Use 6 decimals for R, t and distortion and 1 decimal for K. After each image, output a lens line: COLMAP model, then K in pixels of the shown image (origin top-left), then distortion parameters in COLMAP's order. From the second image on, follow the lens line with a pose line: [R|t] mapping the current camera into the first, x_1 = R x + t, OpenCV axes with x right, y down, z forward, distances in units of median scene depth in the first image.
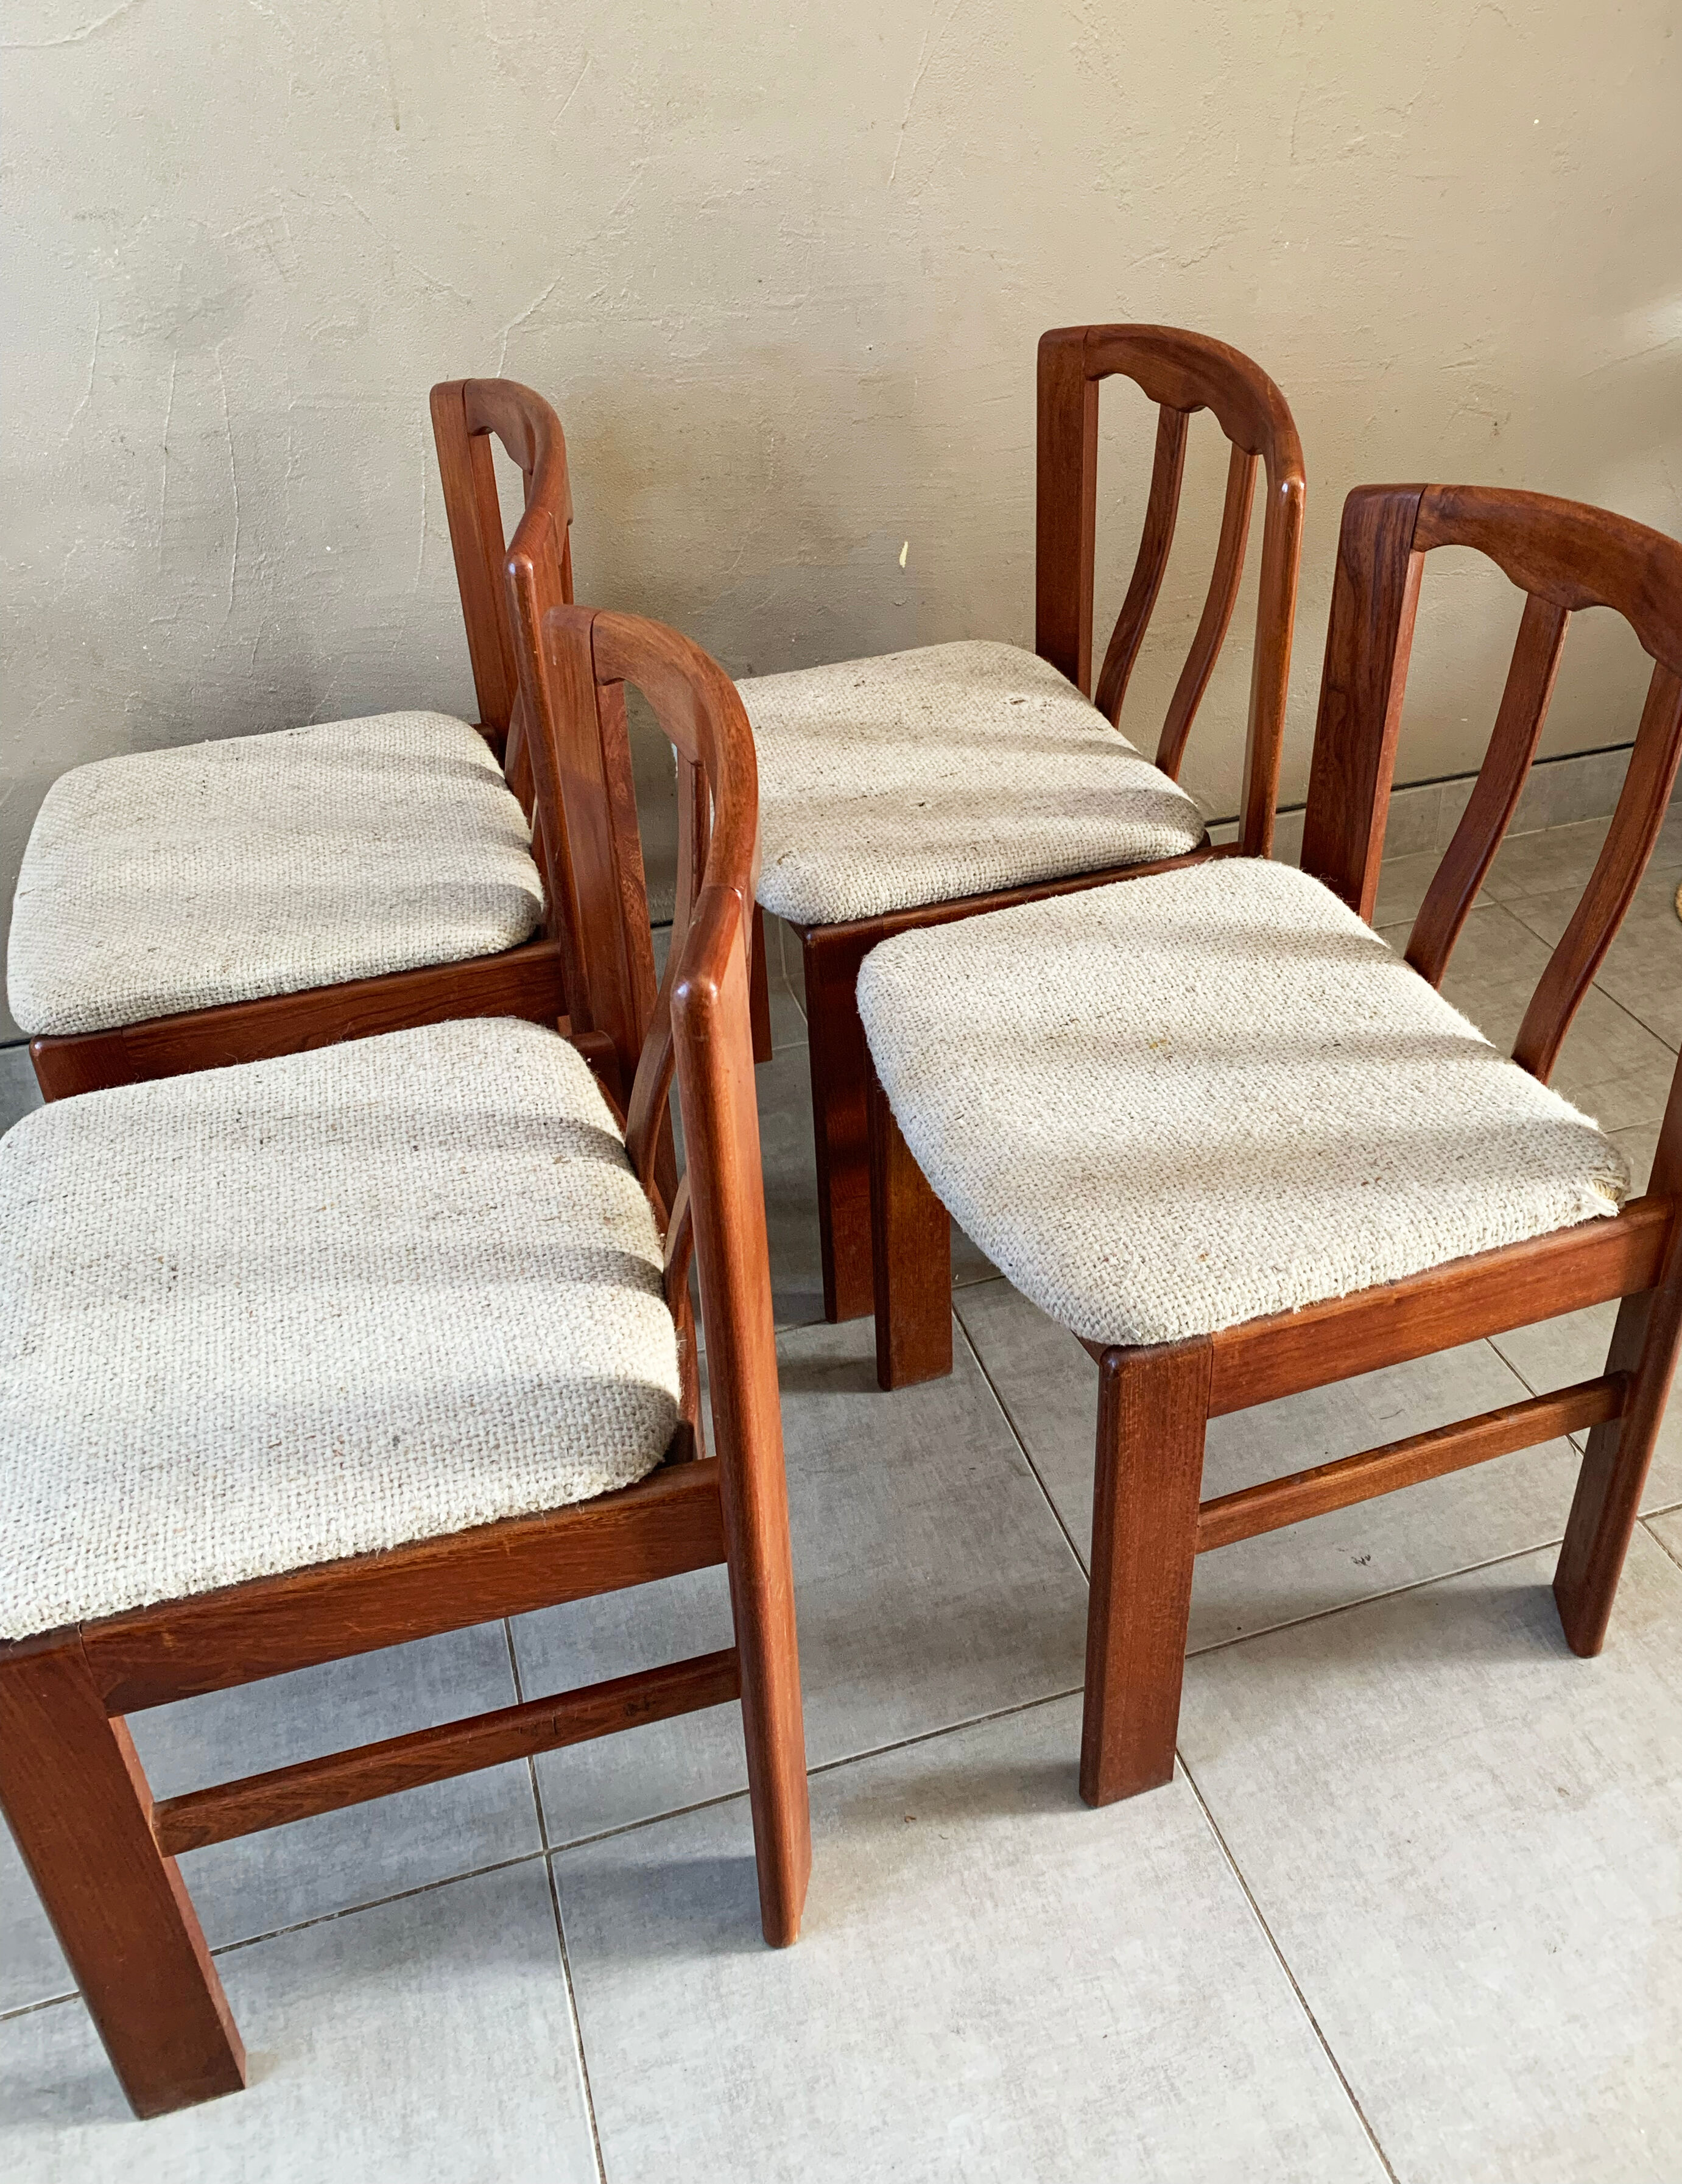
lens RADIAL K [[1880.3, 0, 921.9], [0, 1880.3, 959.0], [0, 0, 1]] dist [0.005606, -0.000573]
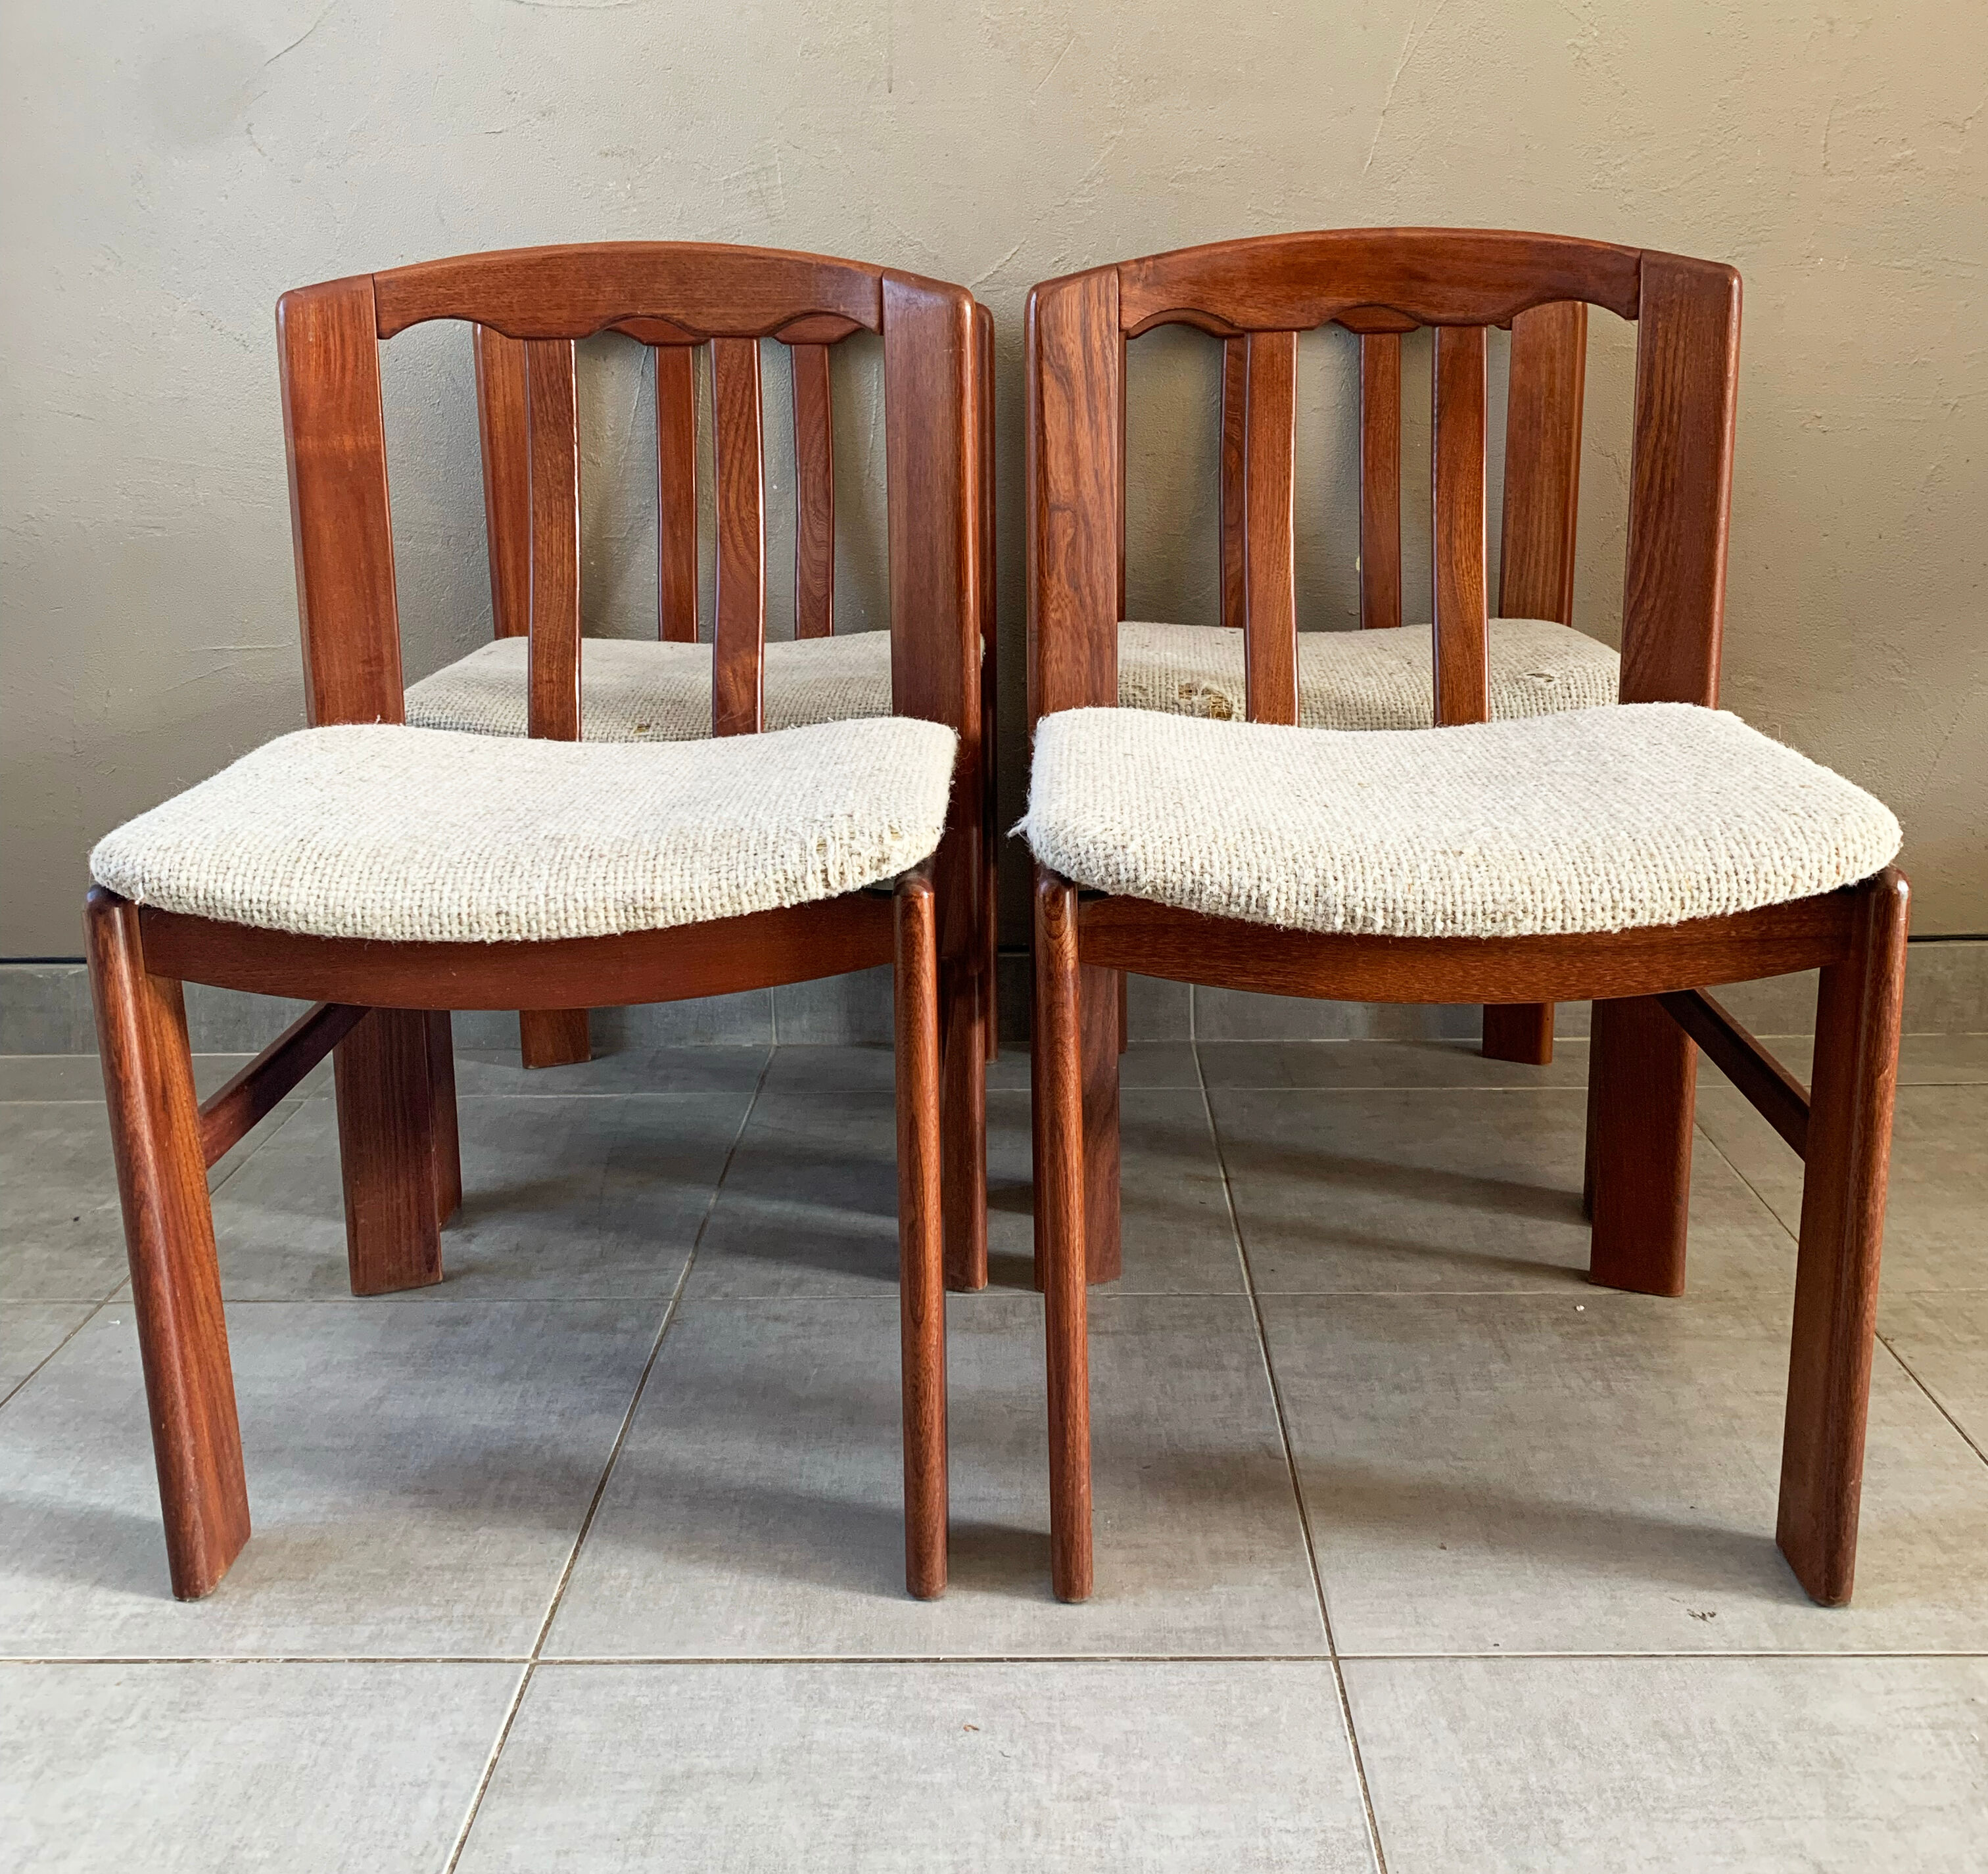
lens RADIAL K [[2033.9, 0, 1004.7], [0, 2033.9, 785.3], [0, 0, 1]] dist [0.008023, 0.000000]
pose [[0.943355, 0.072967, -0.323662, 0.229609], [-0.179037, 0.933249, -0.311434, 0.340223], [0.279333, 0.351740, 0.893449, 0.141426]]
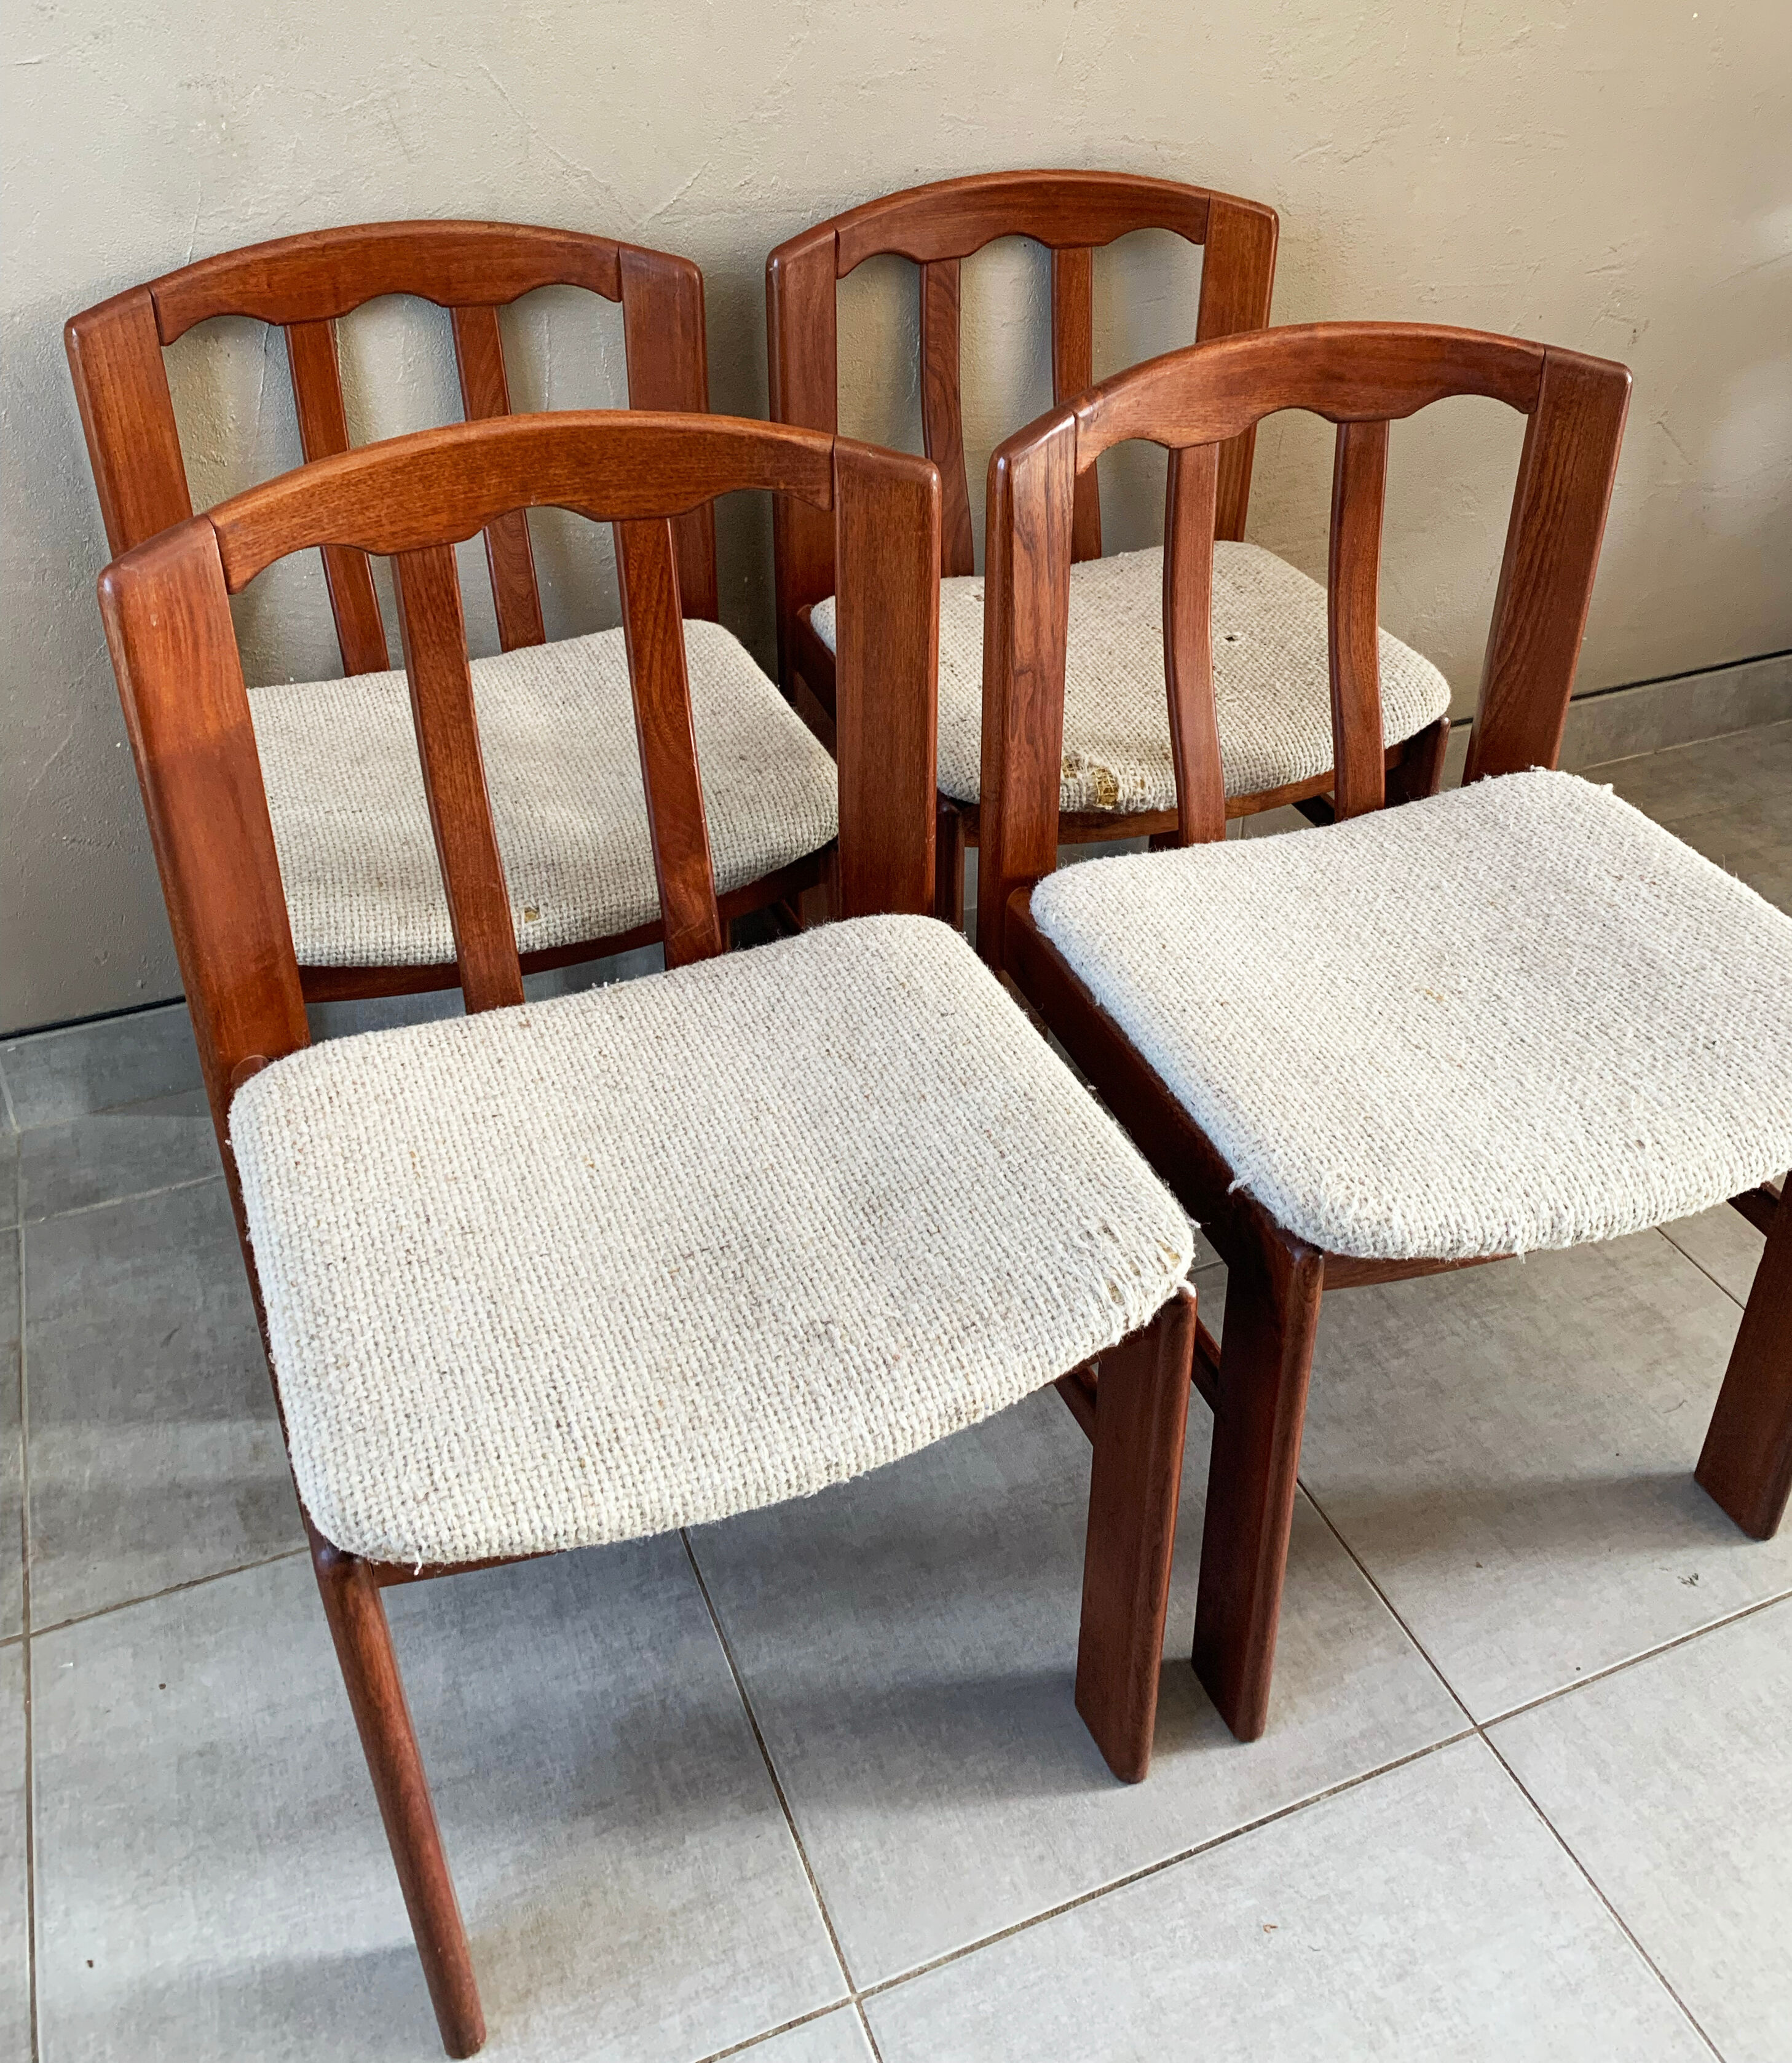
lens RADIAL K [[1901.5, 0, 926.7], [0, 1901.5, 816.1], [0, 0, 1]] dist [0.006489, 0.000000]
pose [[0.996305, -0.015985, 0.084384, -0.218208], [0.018377, 0.999449, -0.027651, -0.029683], [-0.083895, 0.029099, 0.996050, 0.121924]]
